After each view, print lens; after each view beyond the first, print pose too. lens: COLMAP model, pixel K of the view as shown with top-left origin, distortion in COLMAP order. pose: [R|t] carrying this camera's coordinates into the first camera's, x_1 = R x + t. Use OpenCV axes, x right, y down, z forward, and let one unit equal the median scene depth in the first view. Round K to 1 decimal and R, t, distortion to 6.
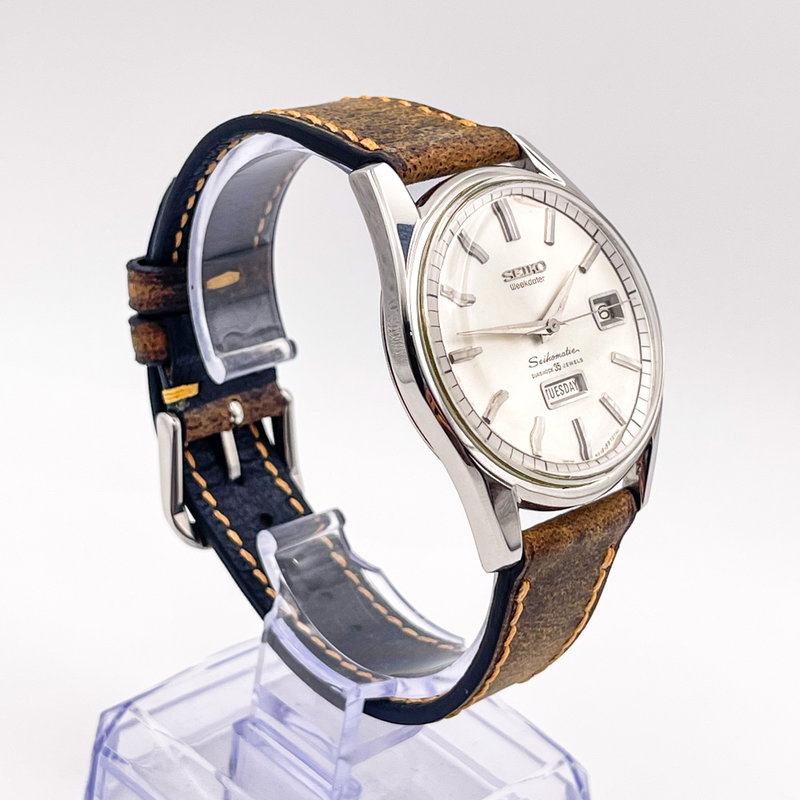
lens RADIAL K [[2063.0, 0, 400.0], [0, 2063.0, 400.0], [0, 0, 1]] dist [-0.006737, 0.606046]
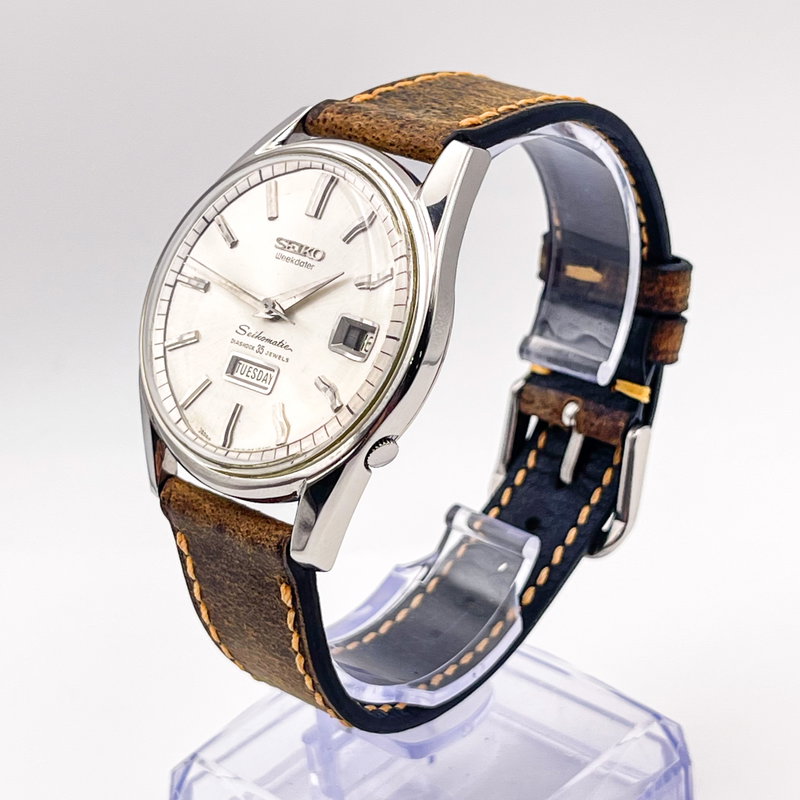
lens RADIAL K [[2063.0, 0, 400.0], [0, 2063.0, 400.0], [0, 0, 1]] dist [-0.006737, 0.606046]
pose [[0.029952, 0.319945, -0.946963, 0.939555], [-0.378500, 0.880468, 0.285507, -0.277532], [0.925117, 0.349874, 0.147471, 0.895962]]
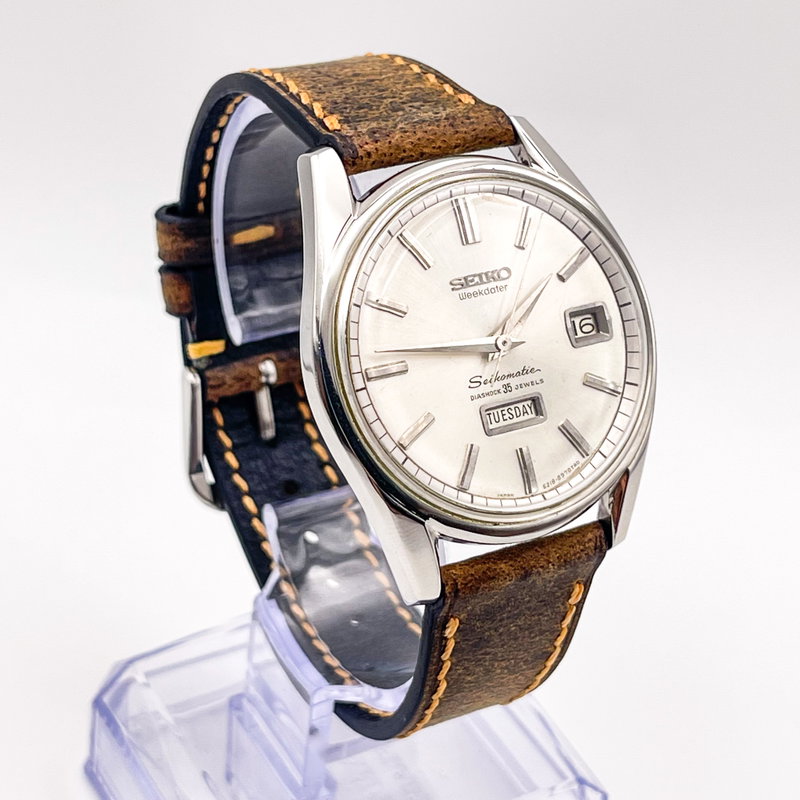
lens RADIAL K [[2054.1, 0, 400.0], [0, 2054.1, 400.0], [0, 0, 1]] dist [0.134933, -0.381331]
pose [[0.963087, 0.103969, -0.248303, 0.245306], [-0.079771, 0.991201, 0.105631, -0.098291], [0.257100, -0.081925, 0.962906, 0.119707]]
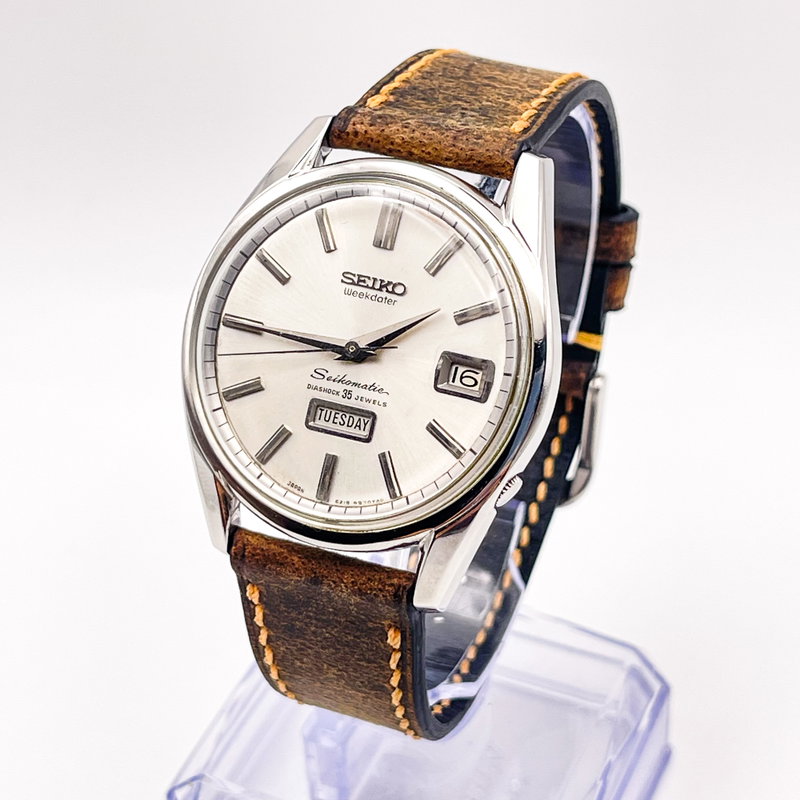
lens RADIAL K [[2054.1, 0, 400.0], [0, 2054.1, 400.0], [0, 0, 1]] dist [0.134933, -0.381331]
pose [[0.363536, 0.417522, -0.832777, 0.793781], [-0.357813, 0.887951, 0.288986, -0.267984], [0.860123, 0.192922, 0.472197, 0.581082]]
